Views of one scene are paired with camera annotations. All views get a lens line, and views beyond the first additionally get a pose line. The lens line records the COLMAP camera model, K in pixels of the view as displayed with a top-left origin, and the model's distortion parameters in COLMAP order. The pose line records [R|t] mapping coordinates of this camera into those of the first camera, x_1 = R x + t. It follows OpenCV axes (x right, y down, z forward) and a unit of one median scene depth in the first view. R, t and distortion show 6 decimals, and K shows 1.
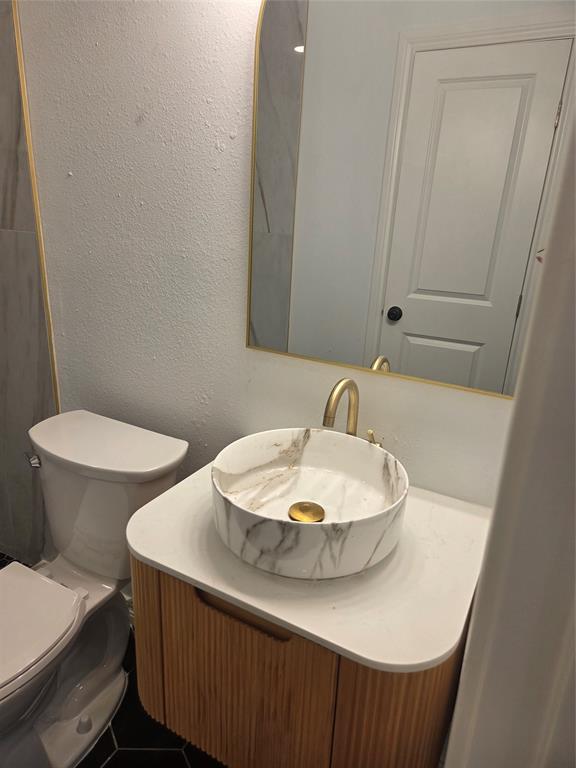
lens RADIAL K [[525.3, 0, 288.0], [0, 525.3, 384.0], [0, 0, 1]] dist [0.087870, -0.052638]
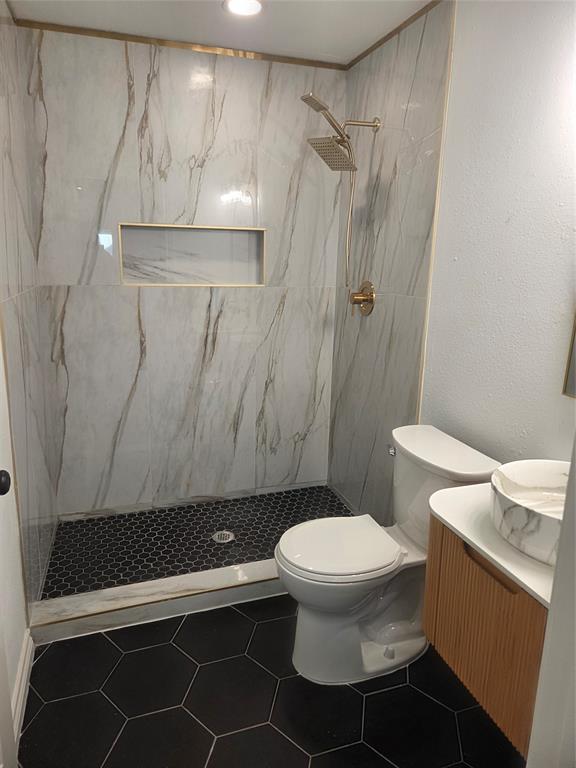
lens RADIAL K [[525.3, 0, 288.0], [0, 525.3, 384.0], [0, 0, 1]] dist [0.087870, -0.052638]
pose [[0.748009, 0.142135, -0.648290, 0.289687], [-0.207036, 0.978028, -0.024453, 0.079566], [0.630570, 0.152510, 0.761001, -0.392651]]
